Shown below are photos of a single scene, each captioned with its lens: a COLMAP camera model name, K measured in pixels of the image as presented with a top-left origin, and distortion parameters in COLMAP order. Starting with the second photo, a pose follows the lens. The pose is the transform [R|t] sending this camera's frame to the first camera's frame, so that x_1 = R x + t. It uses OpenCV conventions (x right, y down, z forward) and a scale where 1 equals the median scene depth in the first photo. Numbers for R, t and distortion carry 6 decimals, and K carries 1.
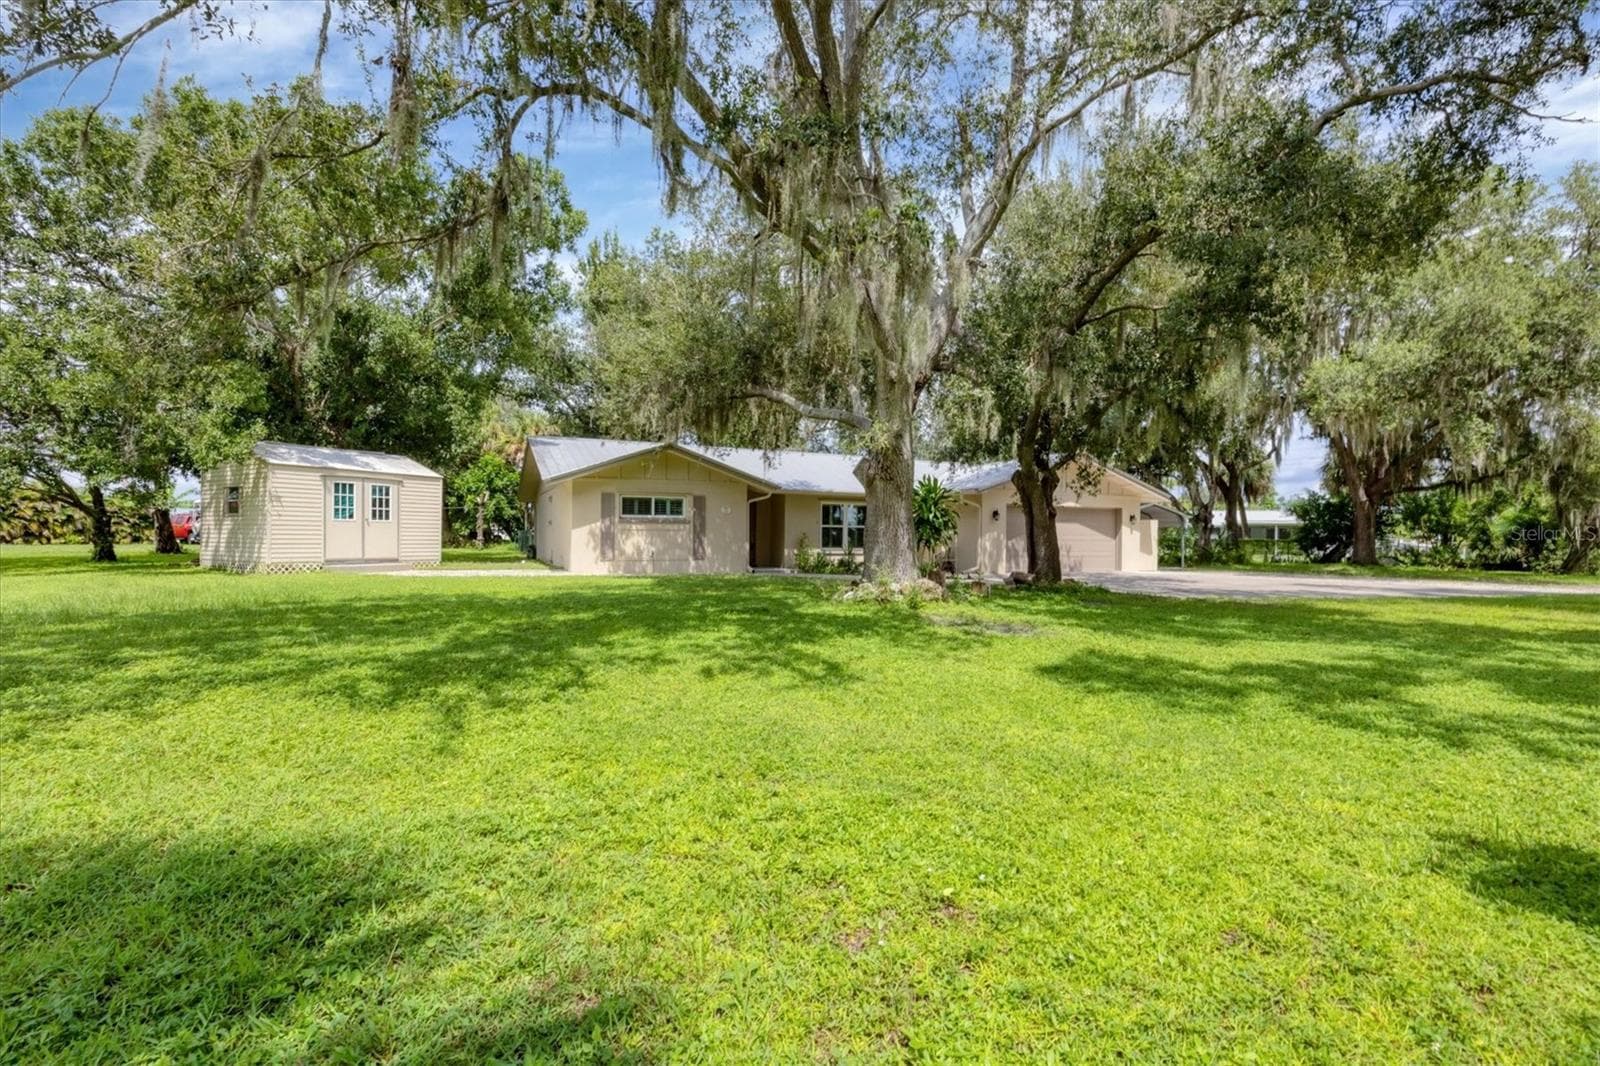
lens RADIAL K [[747.6, 0, 803.6], [0, 747.6, 556.8], [0, 0, 1]] dist [-0.009371, -0.000649]
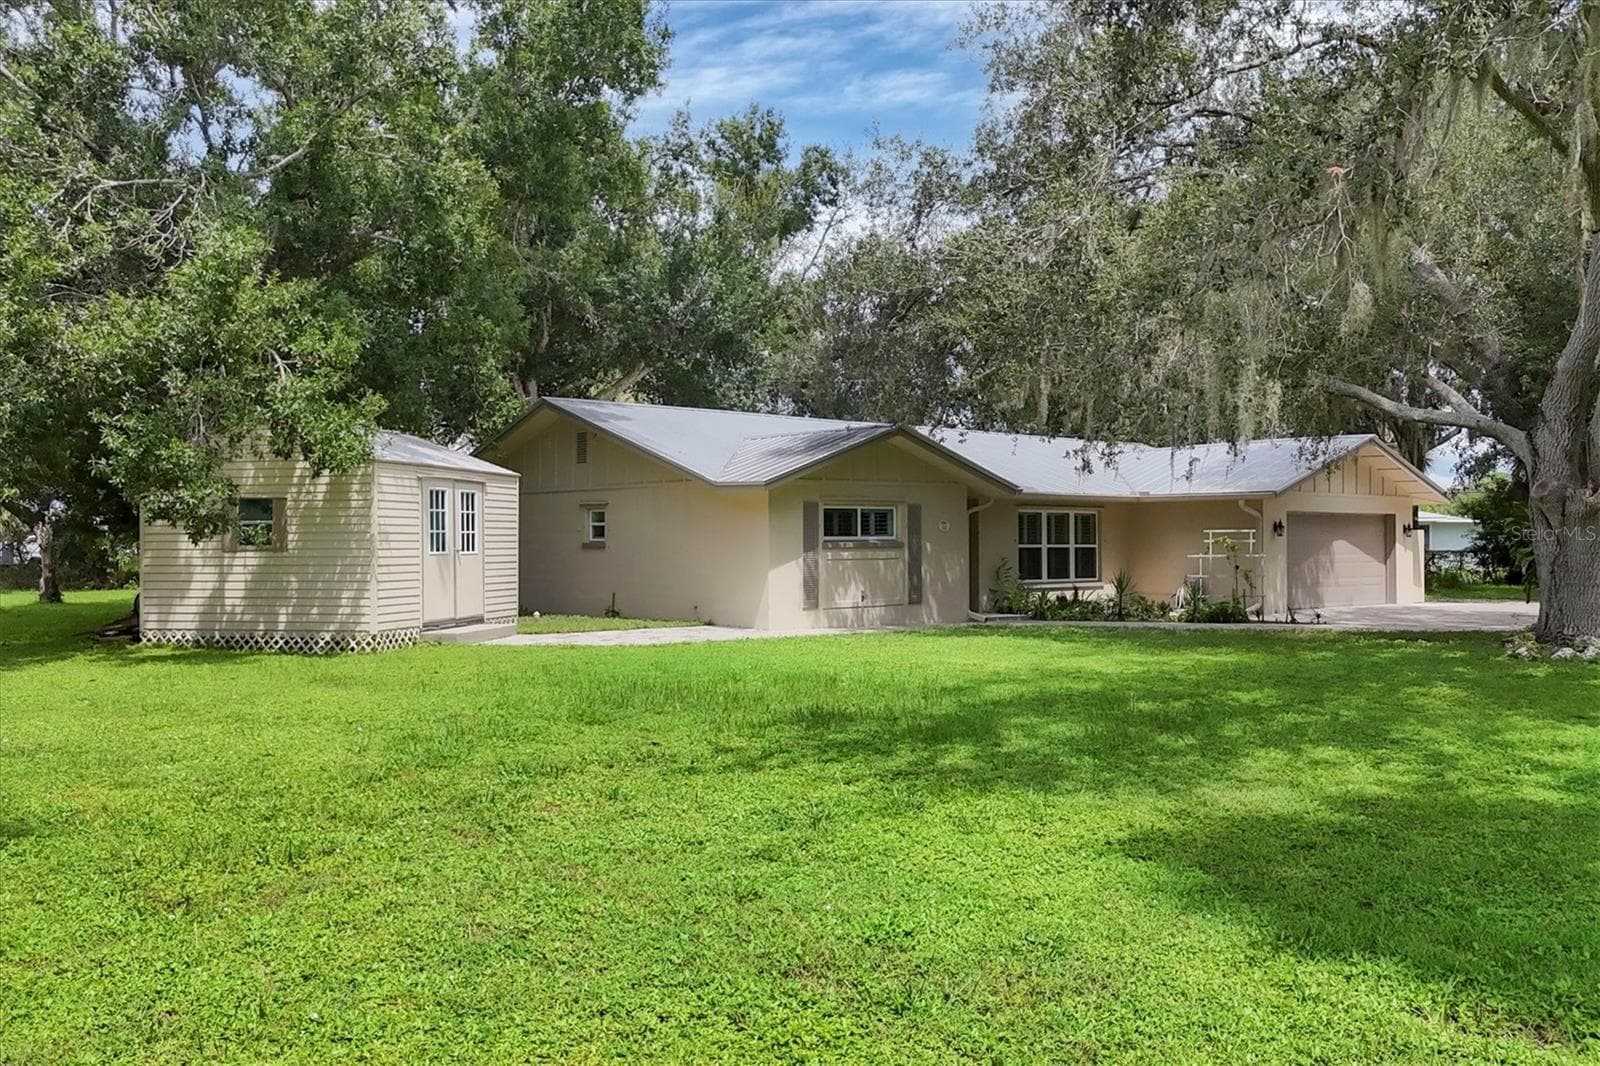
lens RADIAL K [[1406.9, 0, 797.0], [0, 1406.9, 531.3], [0, 0, 1]] dist [0.108168, -0.166472]
pose [[0.952827, -0.010427, 0.303335, -0.590105], [0.020170, 0.999376, -0.029004, -0.024974], [-0.302844, 0.033754, 0.952442, -0.118294]]
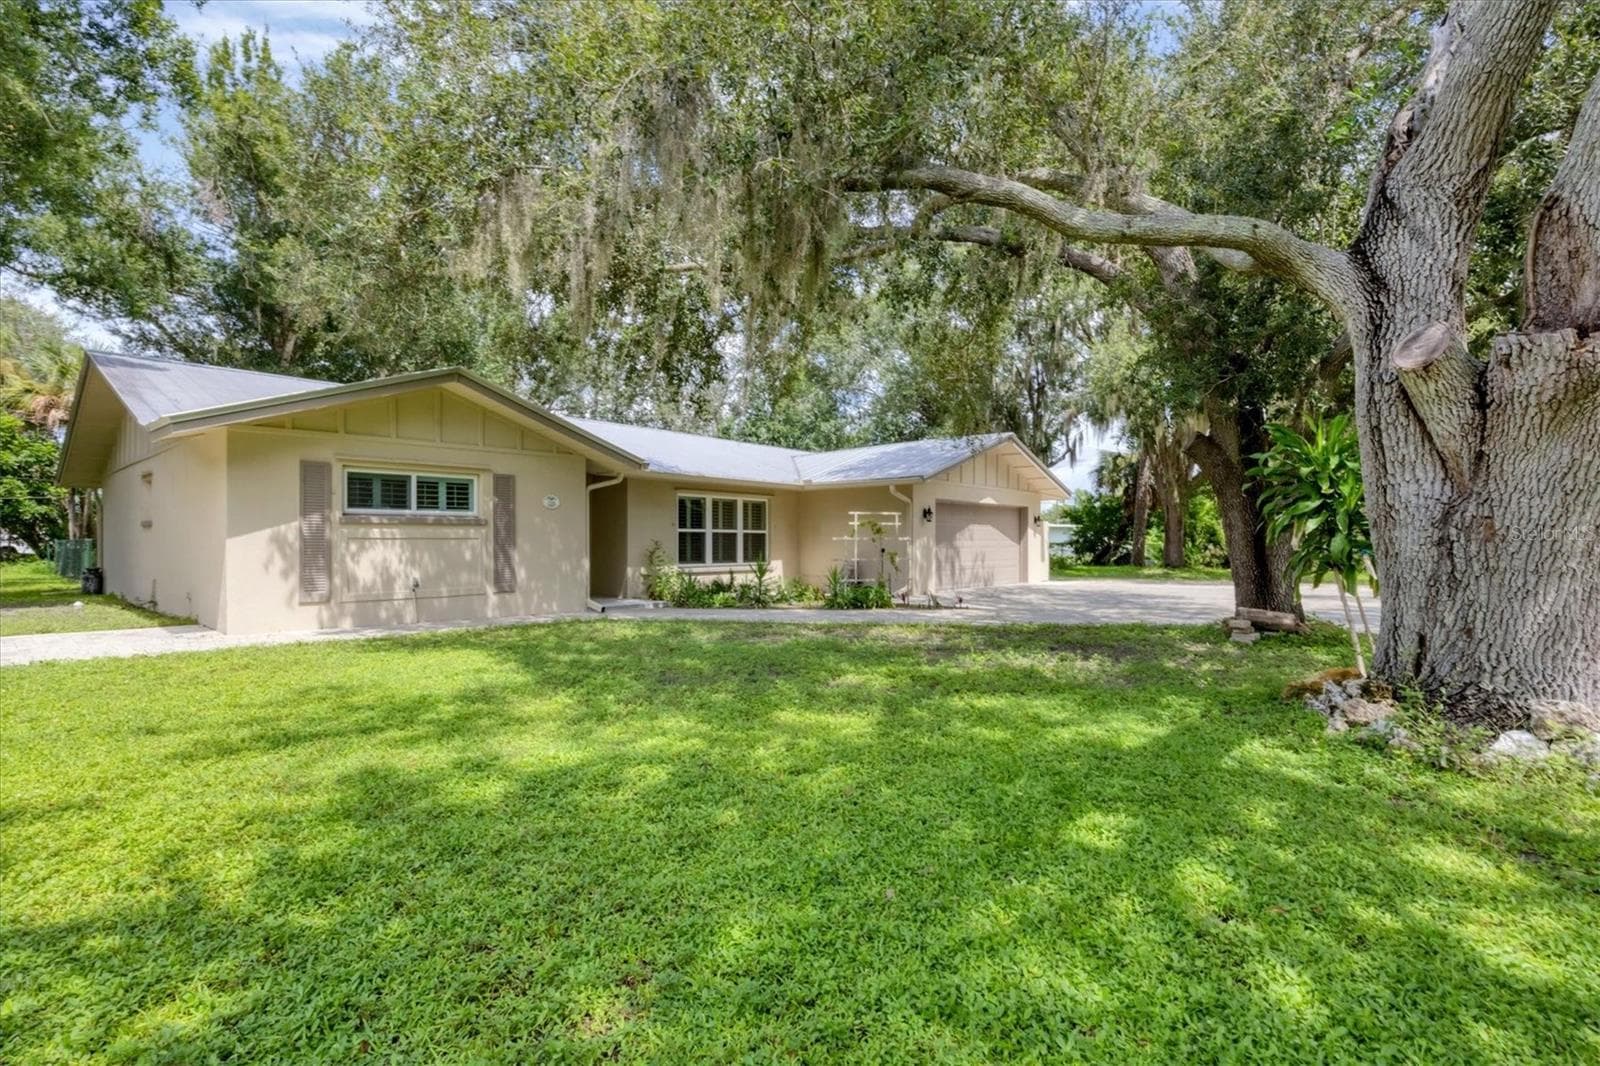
lens RADIAL K [[747.6, 0, 803.6], [0, 747.6, 556.8], [0, 0, 1]] dist [-0.009371, -0.000649]
pose [[0.907625, -0.017772, 0.419406, -0.167036], [0.020174, 0.999796, -0.001292, -0.016707], [-0.419297, 0.009633, 0.907798, 0.408547]]
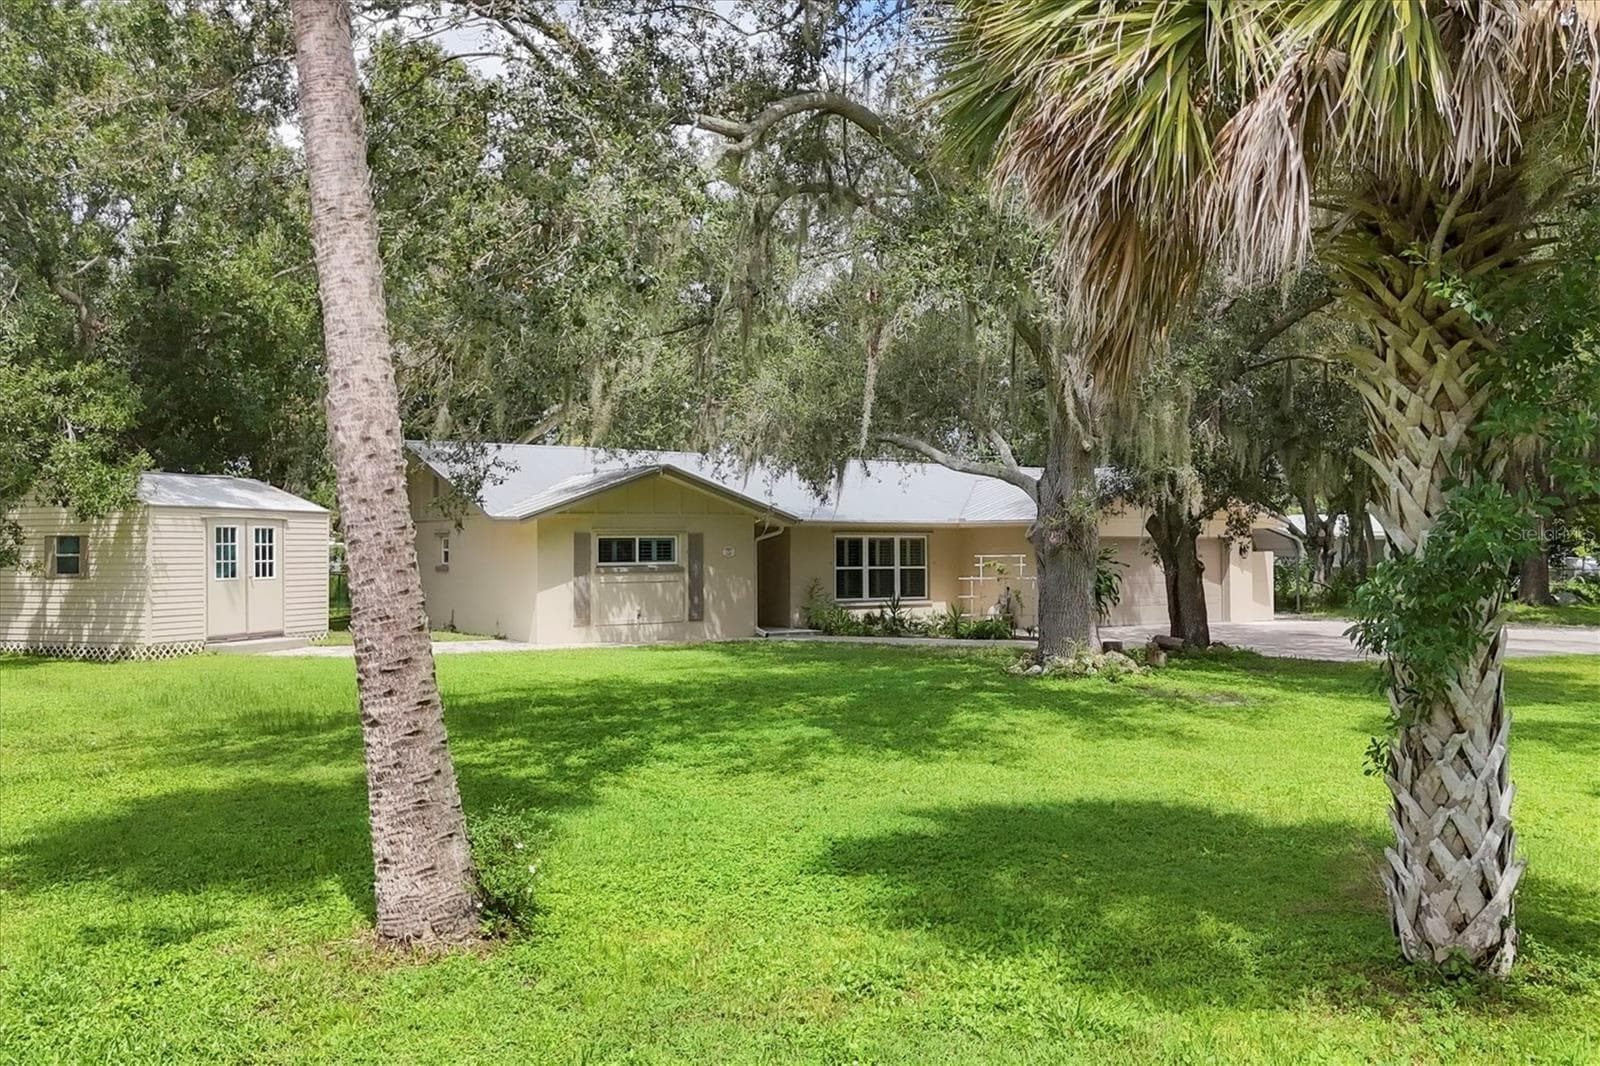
lens RADIAL K [[1406.9, 0, 797.0], [0, 1406.9, 531.3], [0, 0, 1]] dist [0.108168, -0.166472]
pose [[0.985940, -0.011600, 0.166699, -0.265499], [0.018028, 0.999149, -0.037101, -0.030385], [-0.166127, 0.039585, 0.985310, -0.363693]]
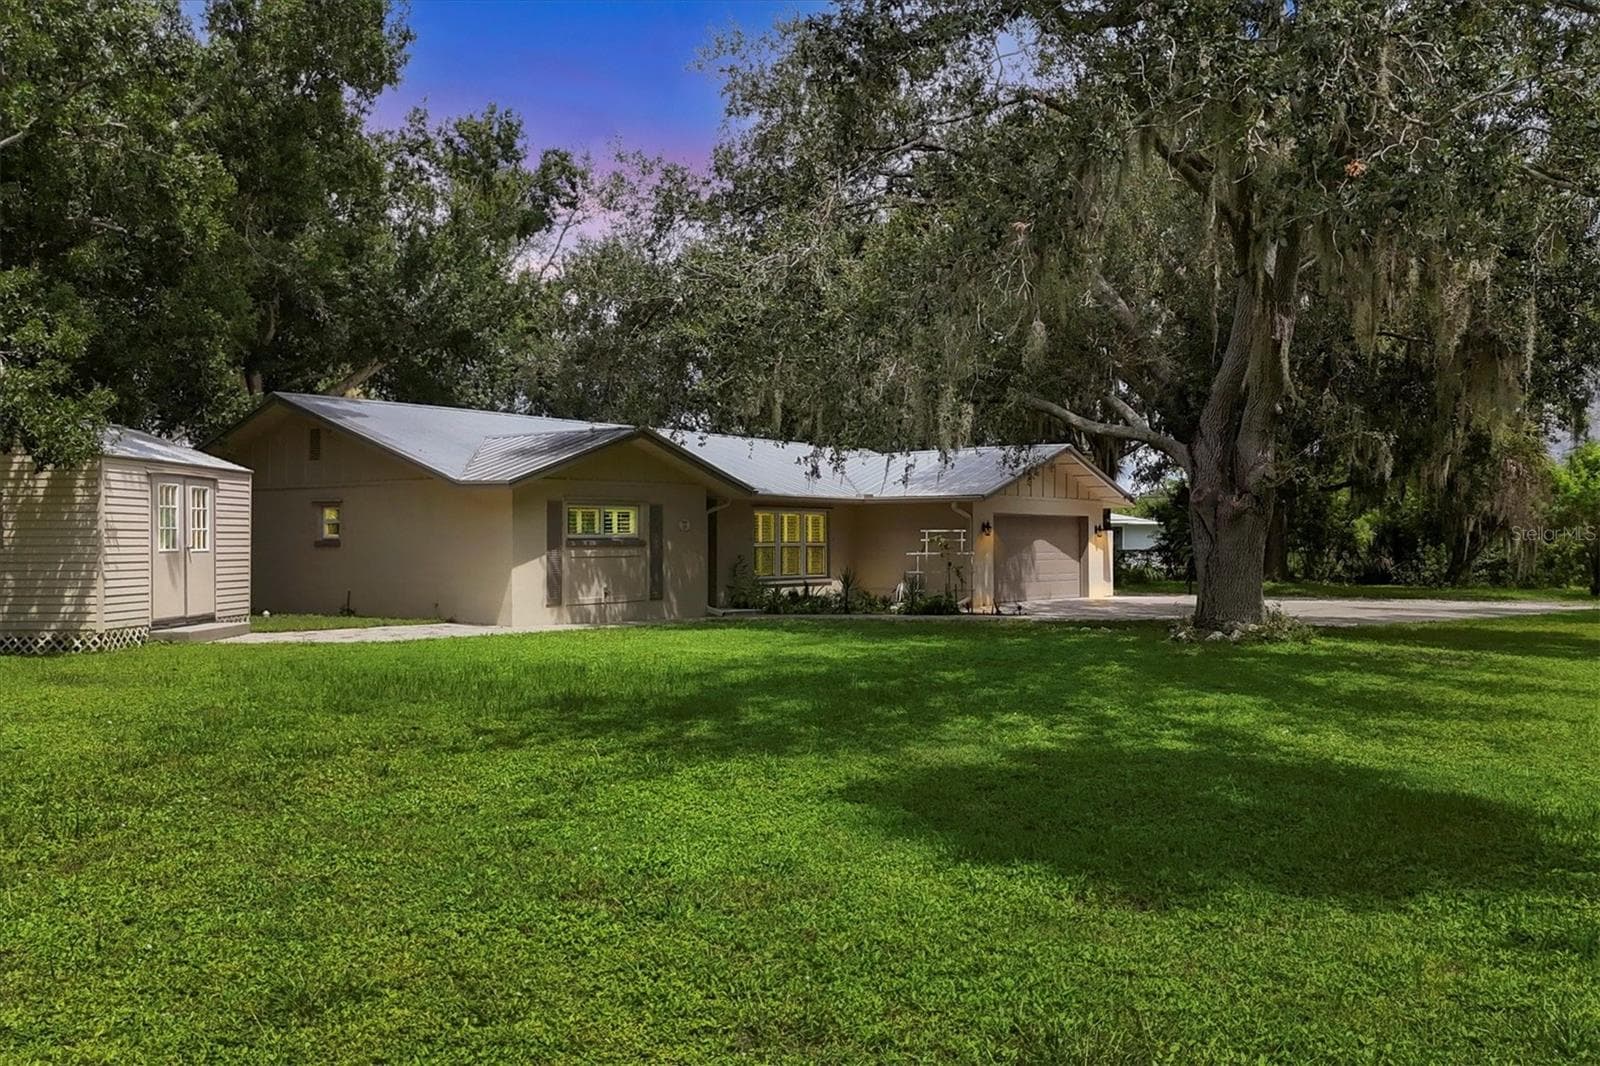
lens RADIAL K [[1406.9, 0, 797.0], [0, 1406.9, 531.3], [0, 0, 1]] dist [0.108168, -0.166472]
pose [[0.879650, -0.007450, 0.475562, -0.614150], [0.022023, 0.999443, -0.025078, -0.022656], [-0.475111, 0.032534, 0.879324, -0.163342]]
